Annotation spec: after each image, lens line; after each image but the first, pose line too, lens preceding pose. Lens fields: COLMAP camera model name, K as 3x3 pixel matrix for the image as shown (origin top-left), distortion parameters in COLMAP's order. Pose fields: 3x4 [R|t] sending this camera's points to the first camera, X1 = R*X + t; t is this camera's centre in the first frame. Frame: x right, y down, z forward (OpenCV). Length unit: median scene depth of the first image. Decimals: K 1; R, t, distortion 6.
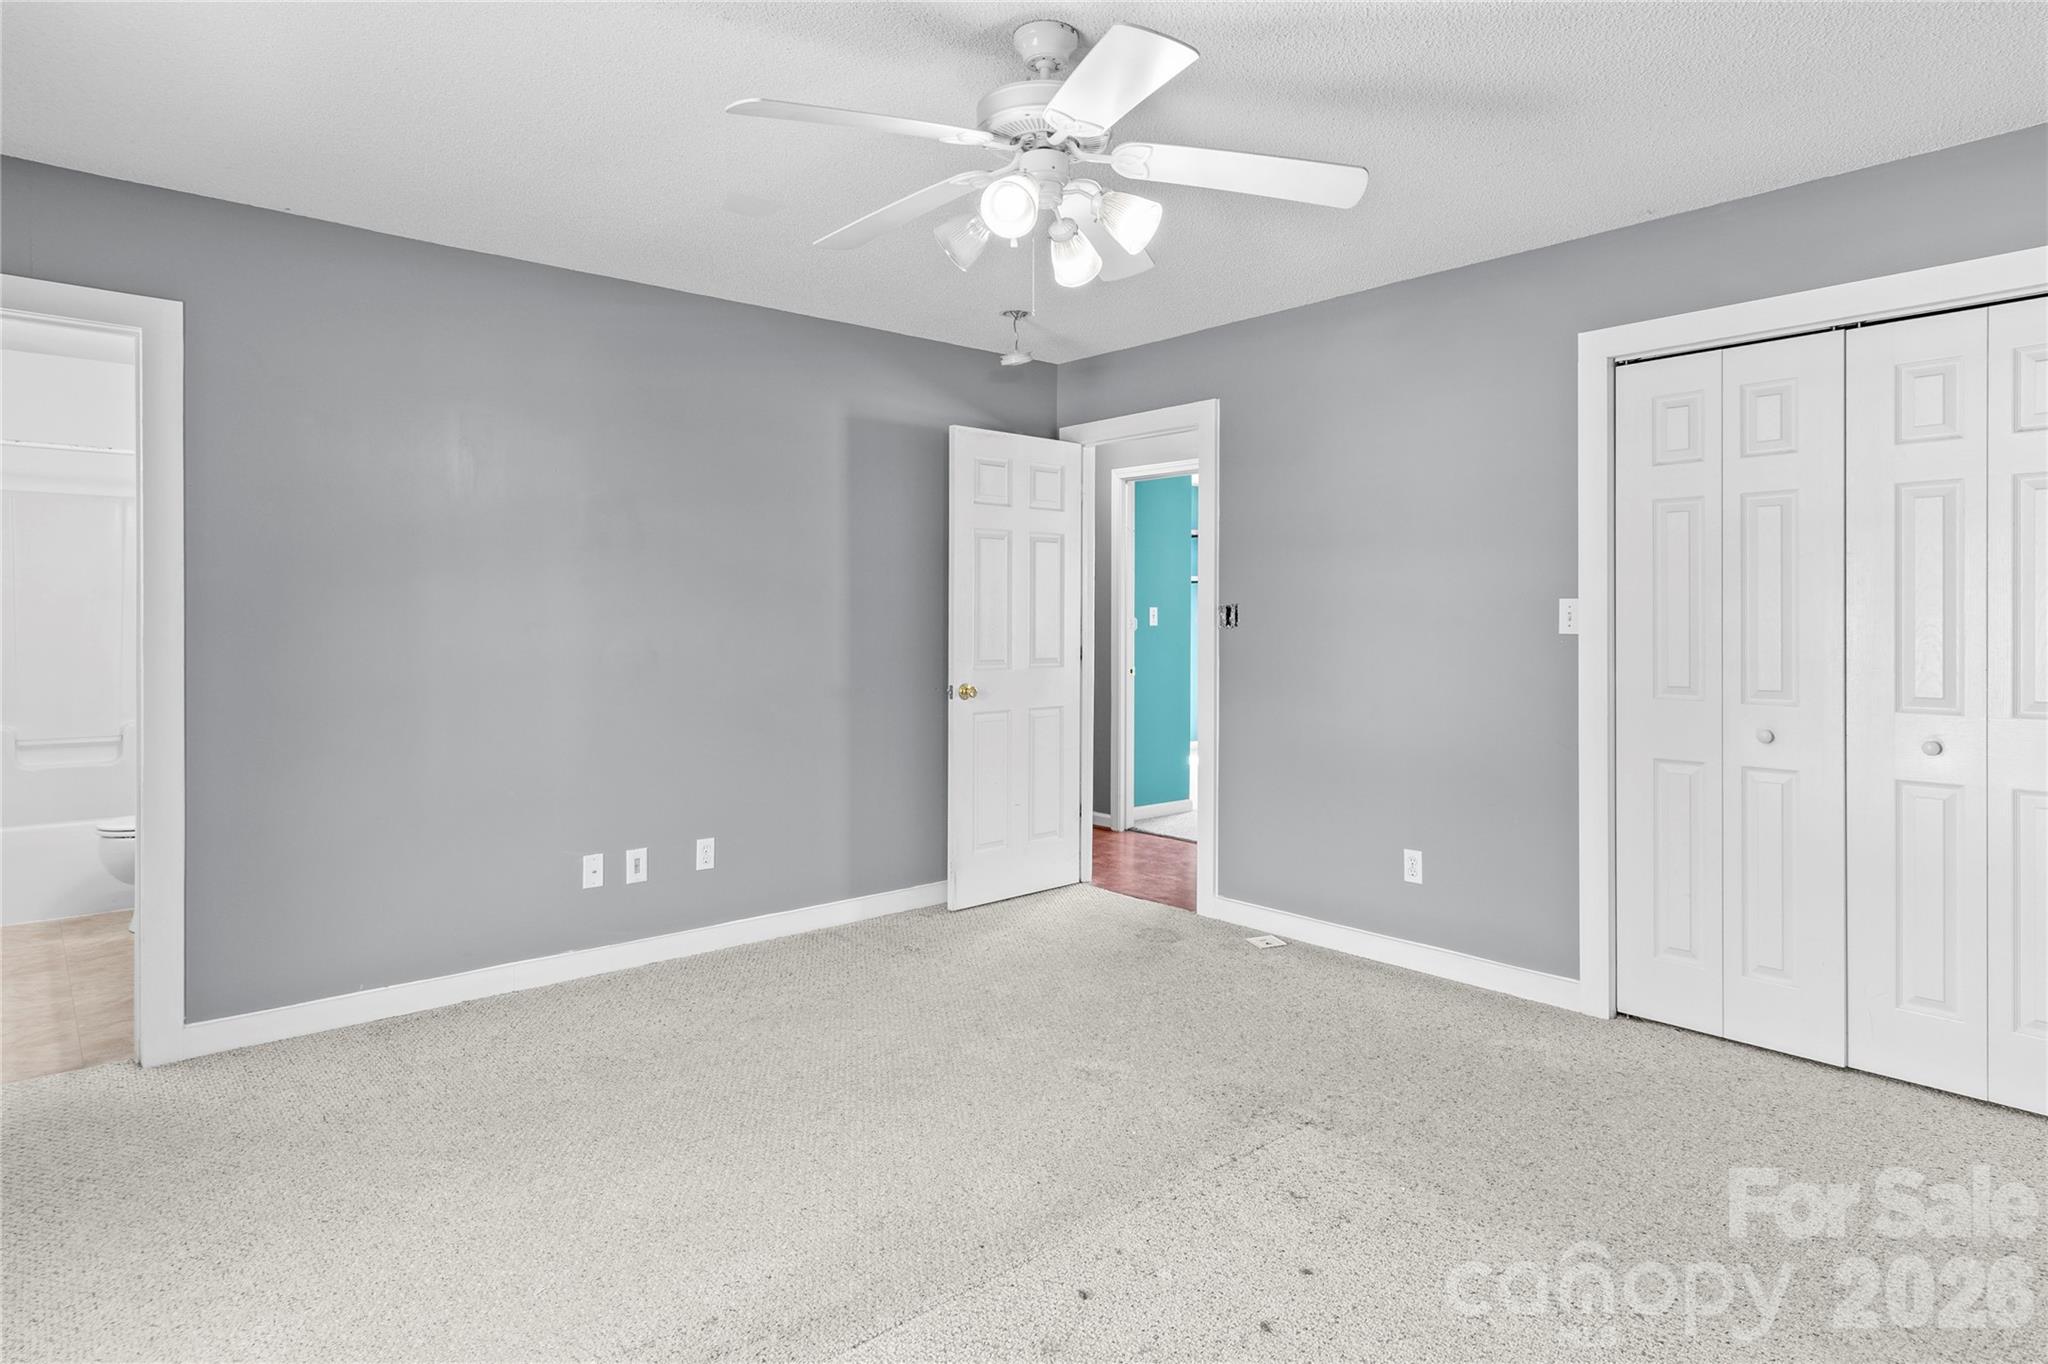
lens RADIAL K [[1137.7, 0, 1021.8], [0, 1137.7, 642.8], [0, 0, 1]] dist [-0.000506, -0.000141]
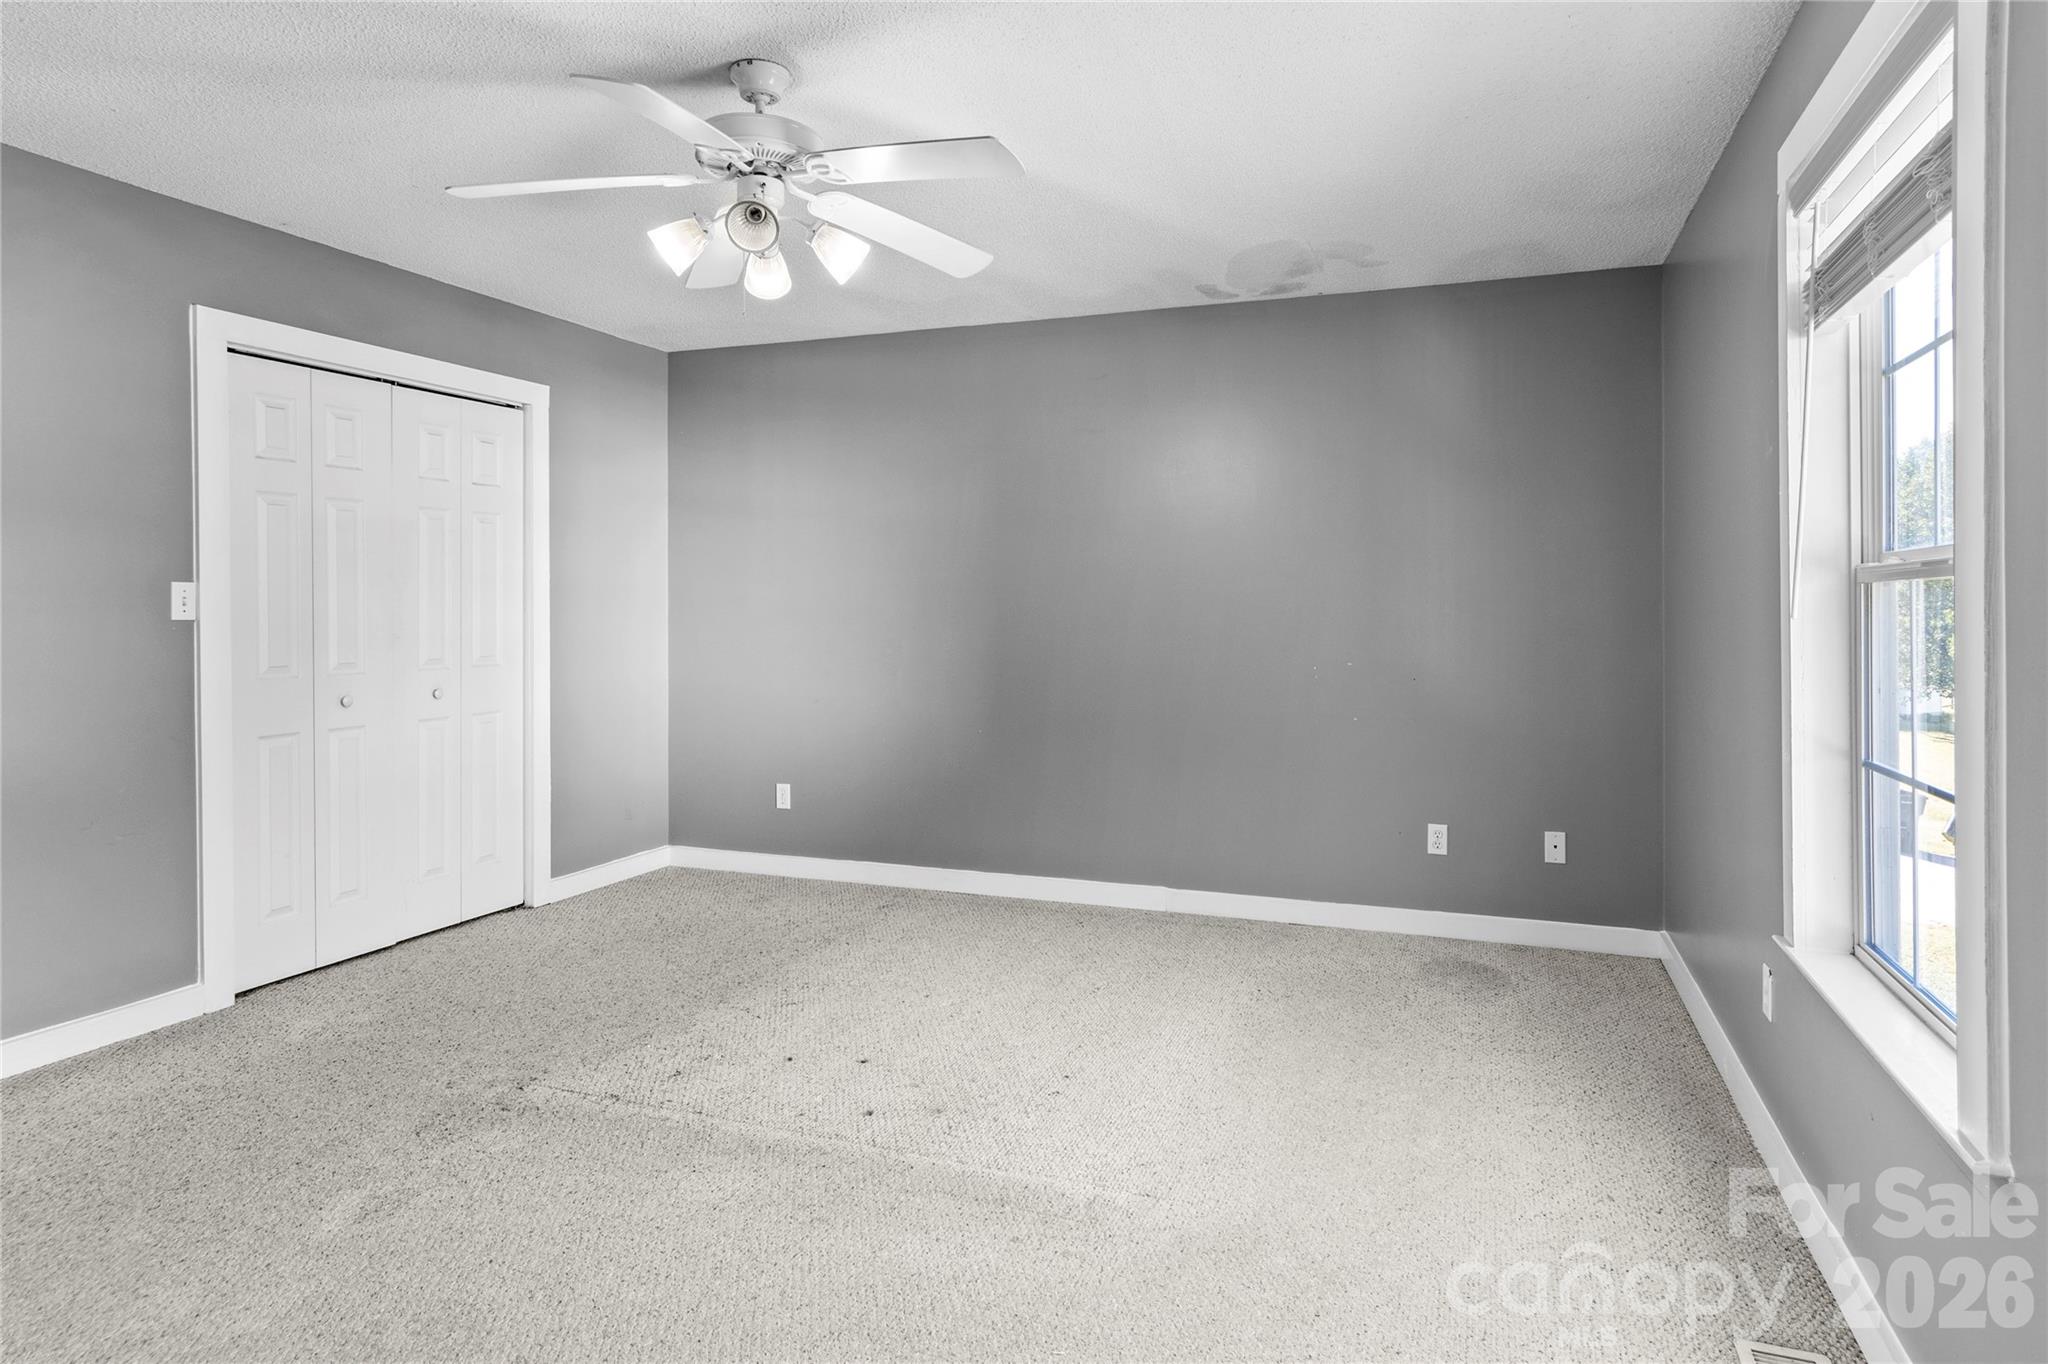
lens RADIAL K [[1185.5, 0, 1046.4], [0, 1185.5, 607.5], [0, 0, 1]] dist [0.003815, 0.000287]
pose [[-0.480775, -0.002128, 0.876841, -0.789398], [0.016166, 0.999806, 0.011291, -0.019264], [-0.876695, 0.019603, -0.480647, 0.923283]]
